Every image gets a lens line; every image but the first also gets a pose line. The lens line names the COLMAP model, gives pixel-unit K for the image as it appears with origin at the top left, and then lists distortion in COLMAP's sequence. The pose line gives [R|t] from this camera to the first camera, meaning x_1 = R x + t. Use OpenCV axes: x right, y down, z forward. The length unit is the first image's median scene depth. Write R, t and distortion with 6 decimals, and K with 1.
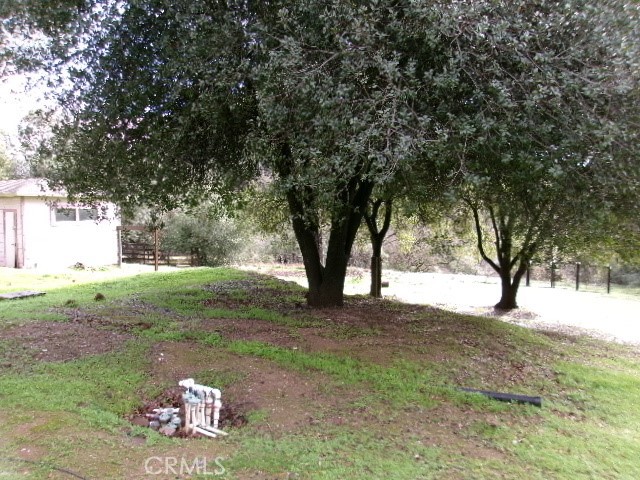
lens RADIAL K [[500.7, 0, 320.1], [0, 500.7, 239.6], [0, 0, 1]] dist [0.000270, 0.000836]
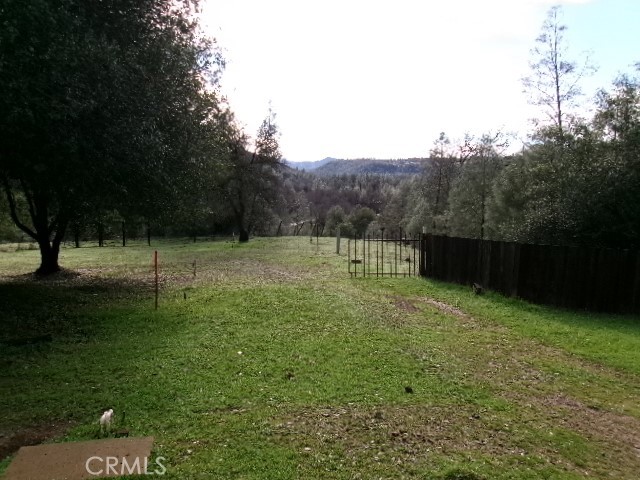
lens RADIAL K [[500.7, 0, 320.6], [0, 500.7, 240.5], [0, 0, 1]] dist [0.000270, 0.000836]
pose [[0.667742, -0.103401, 0.737176, -0.030436], [0.041293, 0.993926, 0.102010, -0.030792], [-0.743246, -0.037677, 0.667956, -0.321540]]
